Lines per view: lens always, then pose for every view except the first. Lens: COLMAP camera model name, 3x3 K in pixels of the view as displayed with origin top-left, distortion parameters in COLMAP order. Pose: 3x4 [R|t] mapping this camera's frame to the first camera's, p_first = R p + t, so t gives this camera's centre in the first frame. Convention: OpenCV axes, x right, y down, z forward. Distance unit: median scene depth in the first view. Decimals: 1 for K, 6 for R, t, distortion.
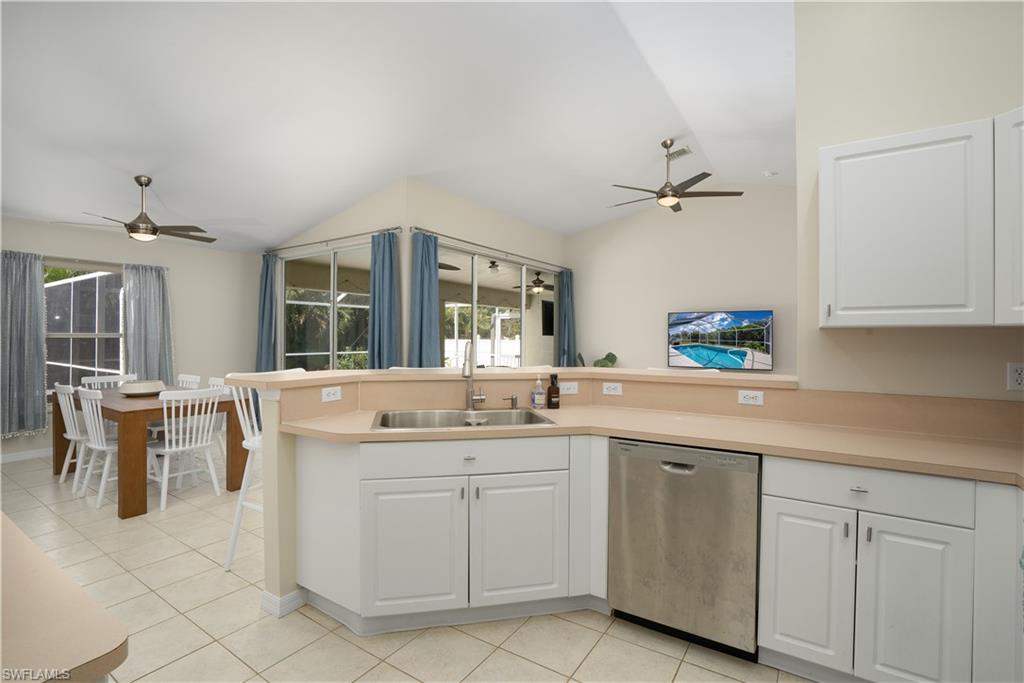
lens RADIAL K [[486.8, 0, 506.8], [0, 486.8, 334.0], [0, 0, 1]] dist [-0.045105, 0.011804]
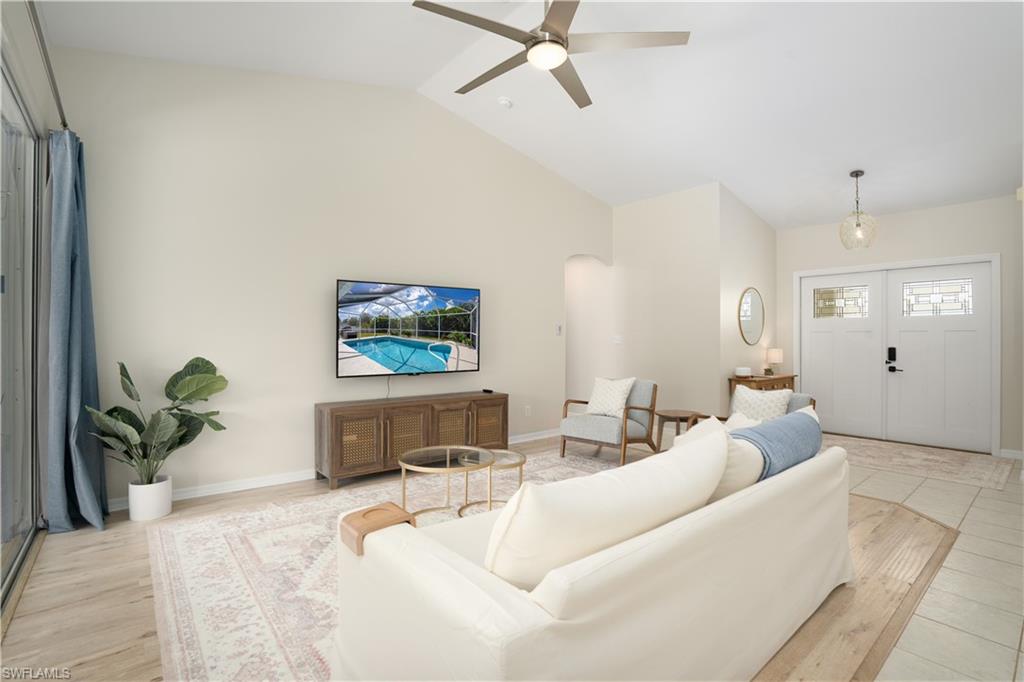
lens RADIAL K [[486.8, 0, 506.8], [0, 486.8, 333.5], [0, 0, 1]] dist [-0.045105, 0.011804]
pose [[0.300169, -0.000415, 0.953886, -0.138436], [-0.004957, 0.999986, 0.001995, 0.015834], [-0.953873, -0.005327, 0.300162, 0.690243]]
